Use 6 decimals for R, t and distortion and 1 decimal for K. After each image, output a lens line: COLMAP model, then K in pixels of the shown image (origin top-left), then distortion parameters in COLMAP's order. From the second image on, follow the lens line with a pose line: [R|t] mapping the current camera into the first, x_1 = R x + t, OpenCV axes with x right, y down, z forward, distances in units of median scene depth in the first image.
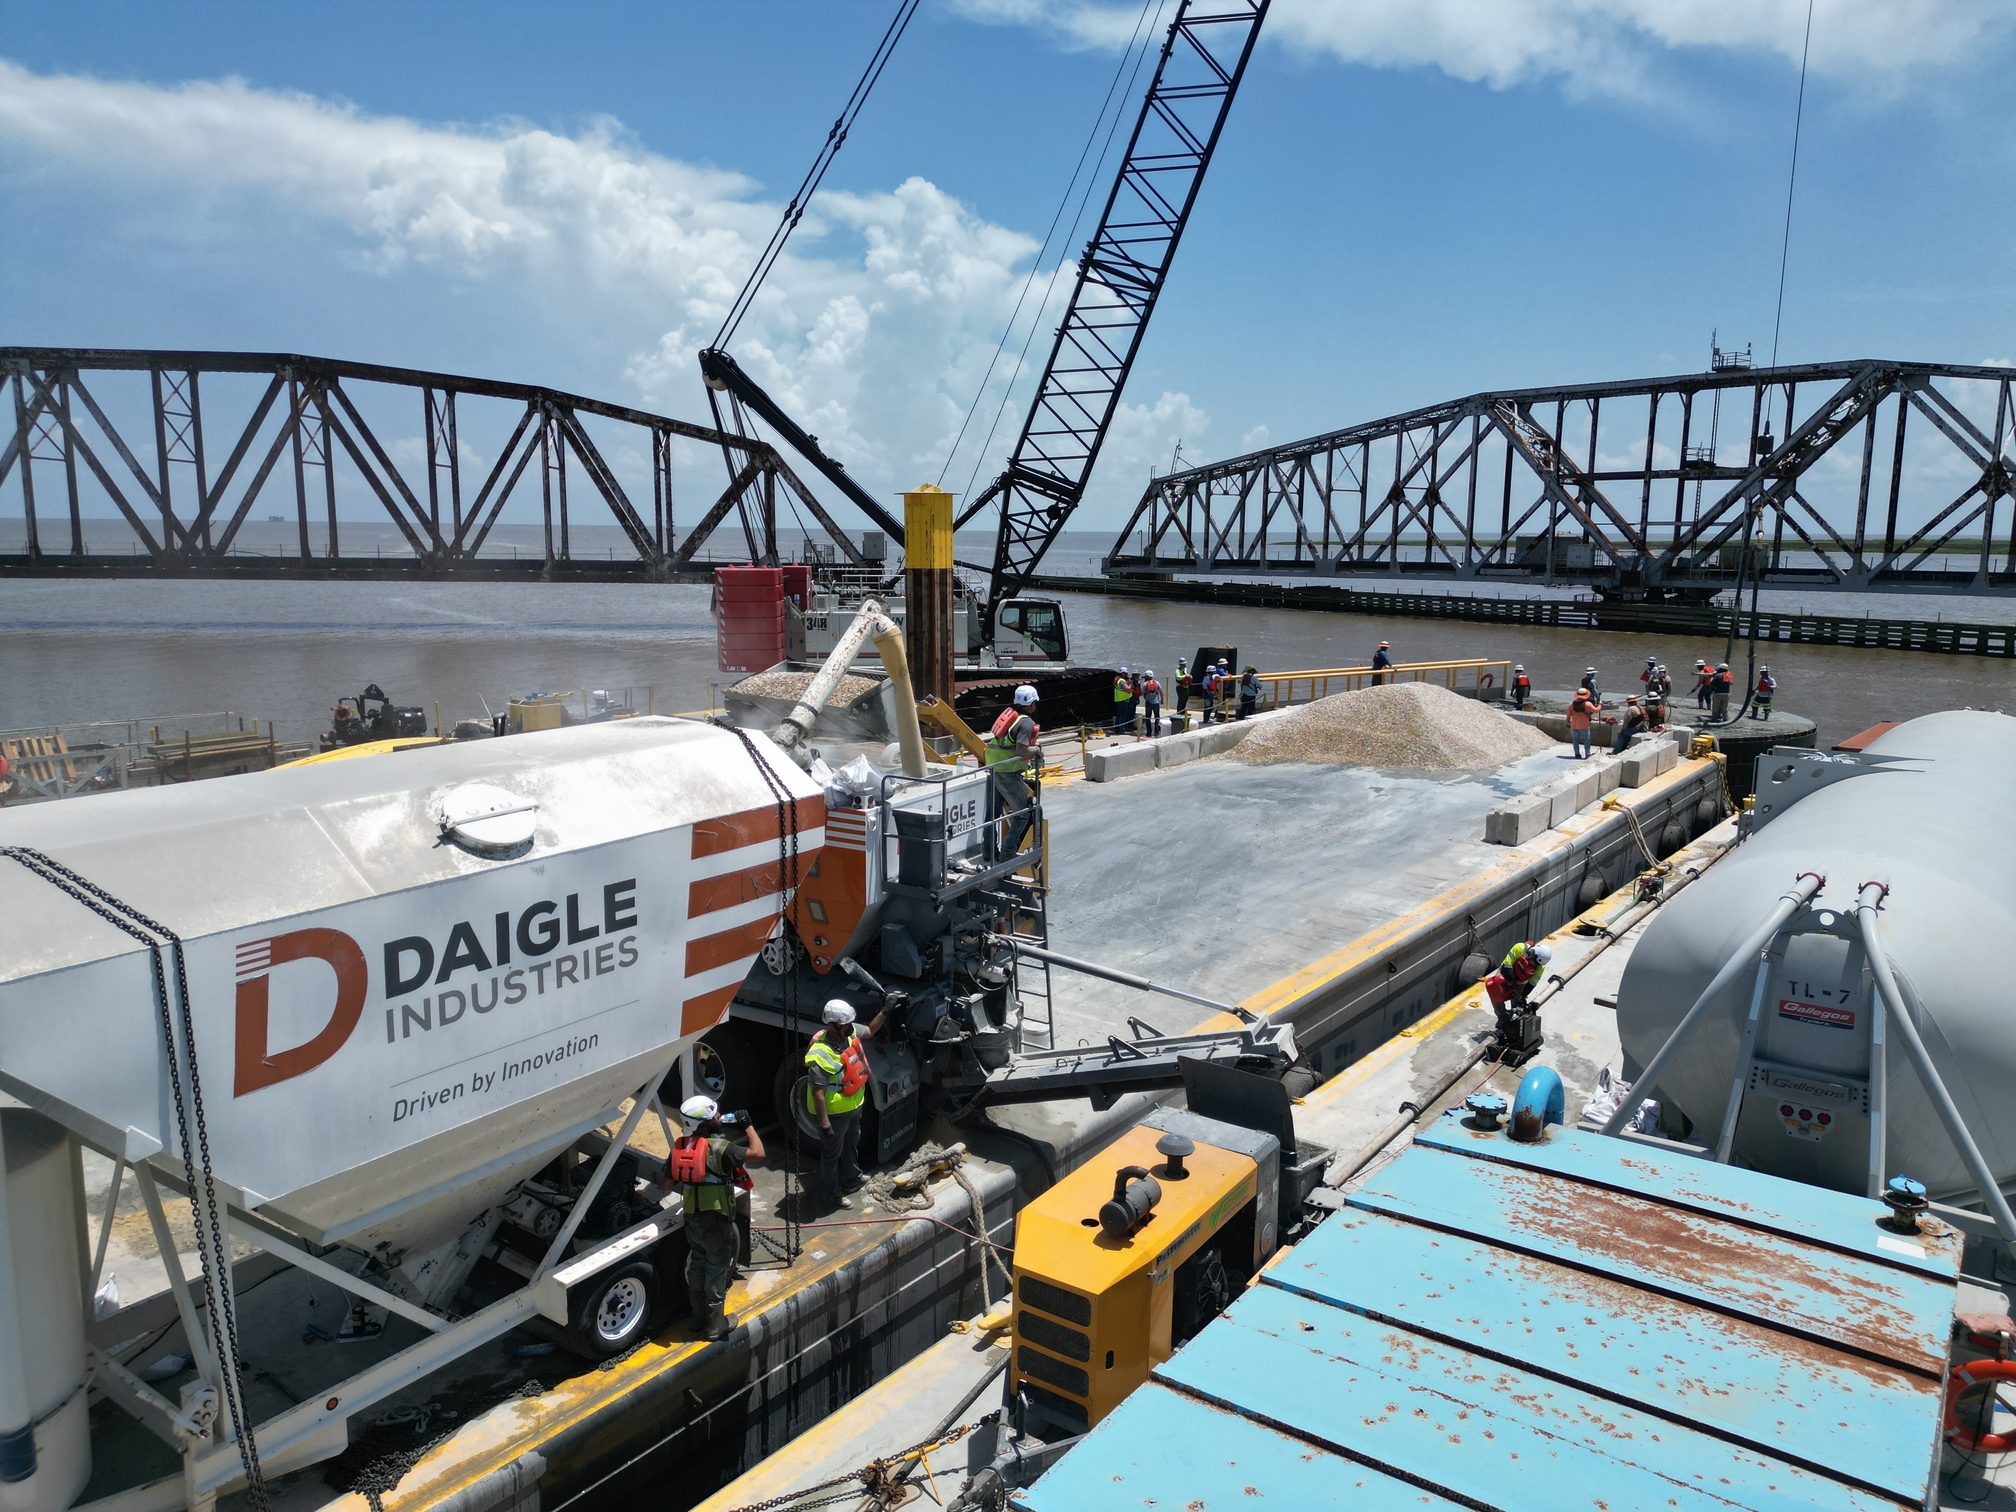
lens RADIAL K [[1401.4, 0, 1014.4], [0, 1401.4, 718.0], [0, 0, 1]] dist [0.010996, 0.003662]
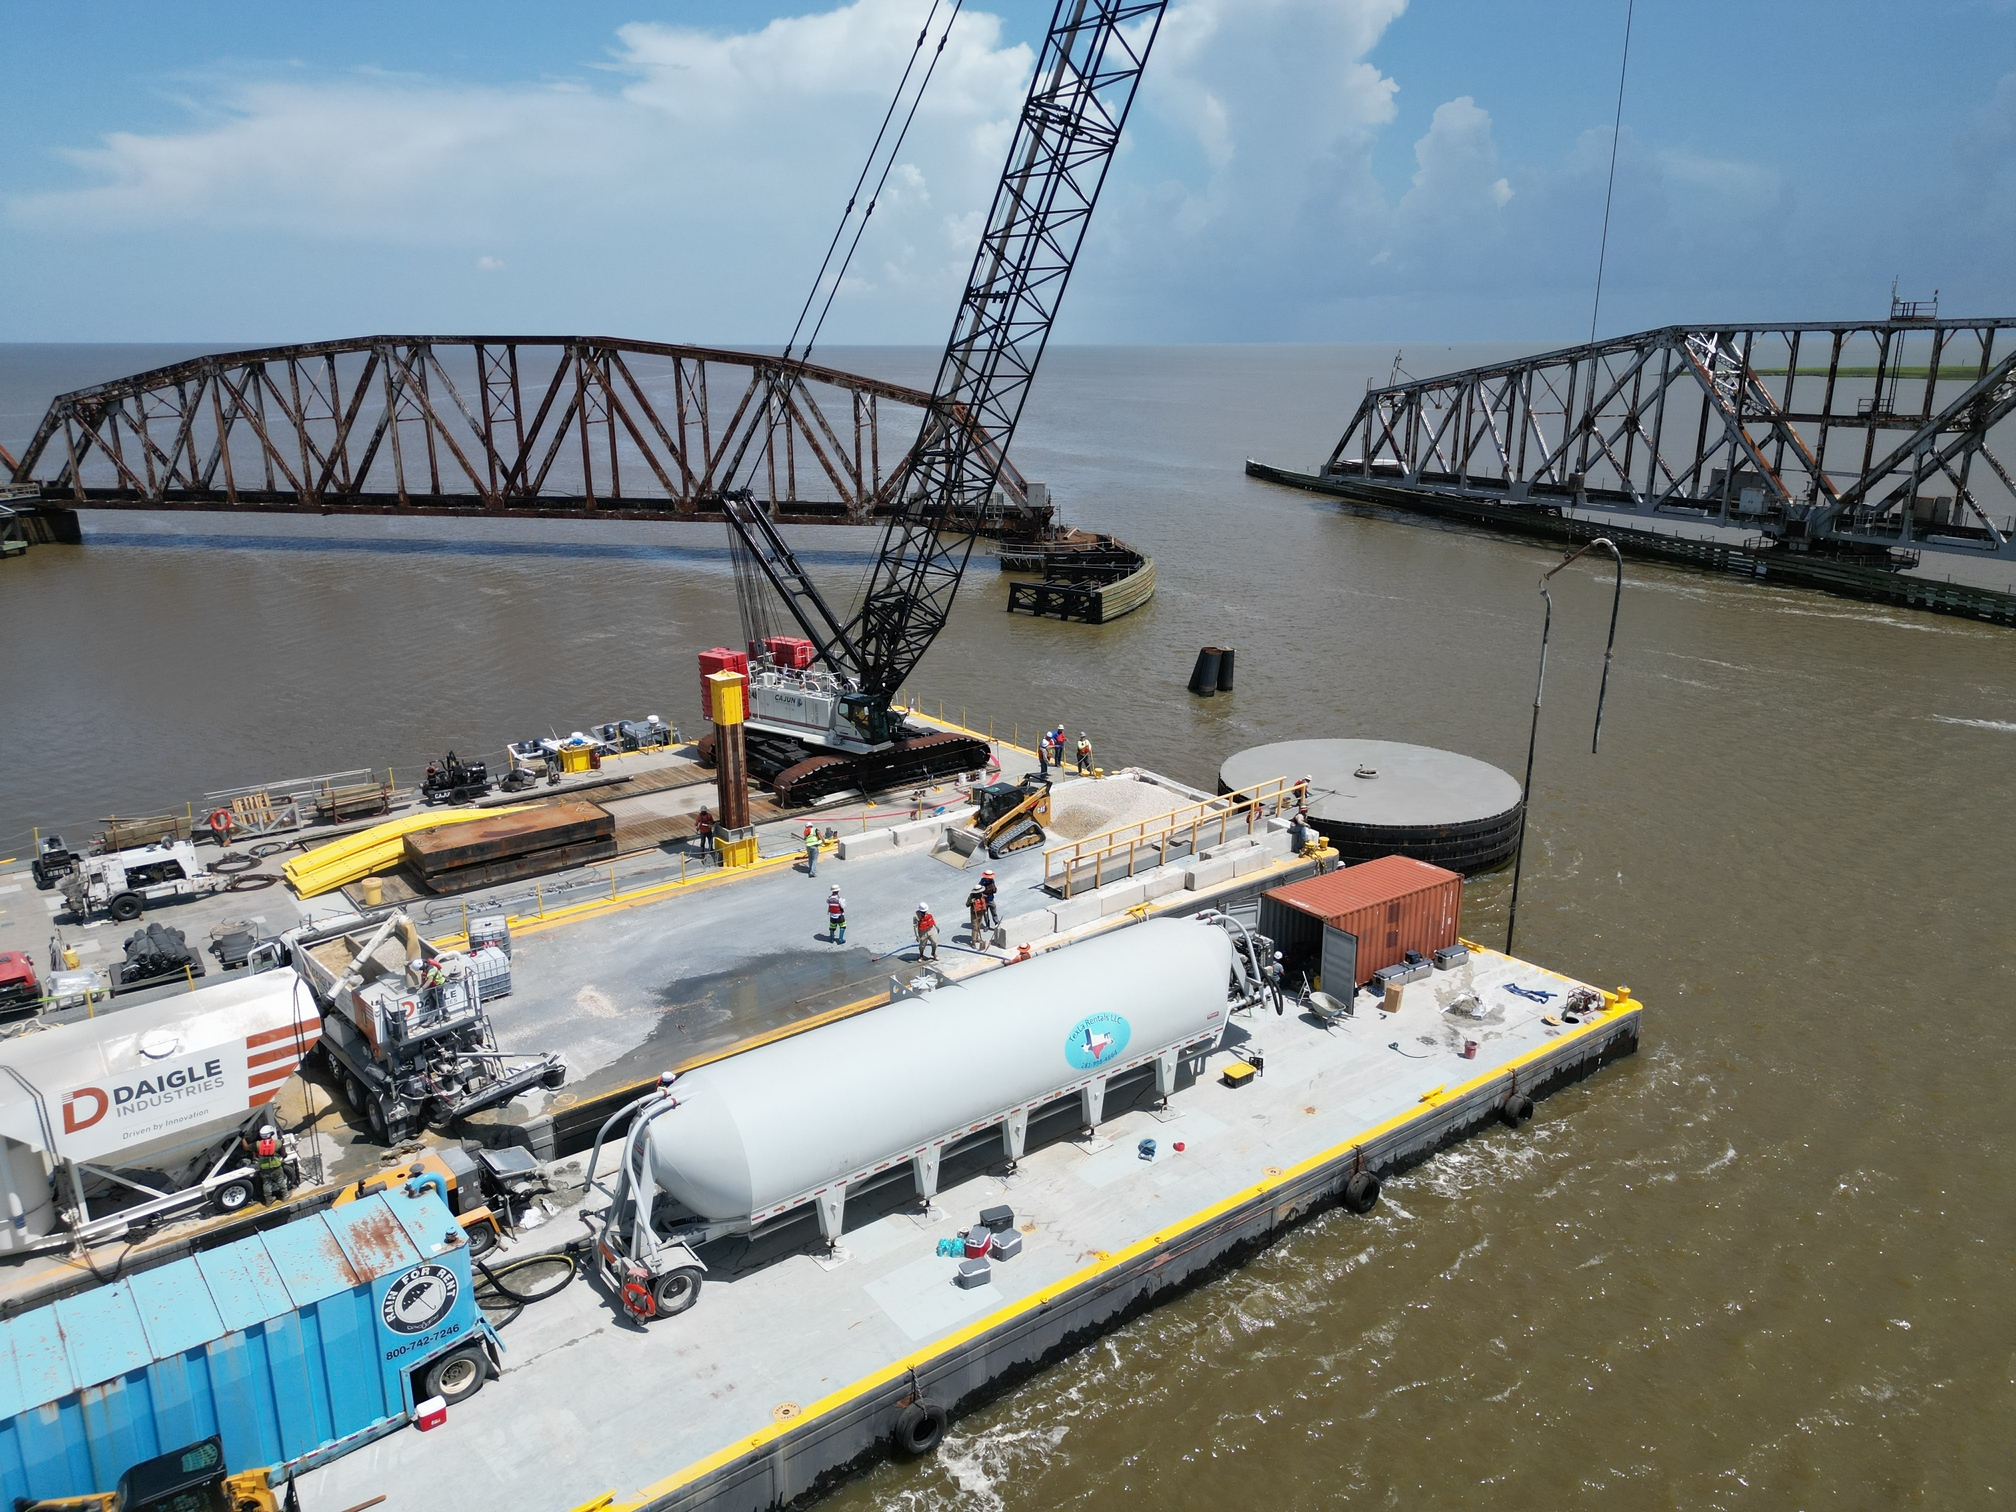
lens RADIAL K [[1352.1, 0, 1008.0], [0, 1352.1, 756.0], [0, 0, 1]] dist [0.043615, -0.000483]
pose [[0.966889, 0.066418, -0.246405, 0.173520], [-0.028146, 0.987402, 0.155707, -0.087625], [0.253642, -0.143616, 0.956577, -0.108787]]
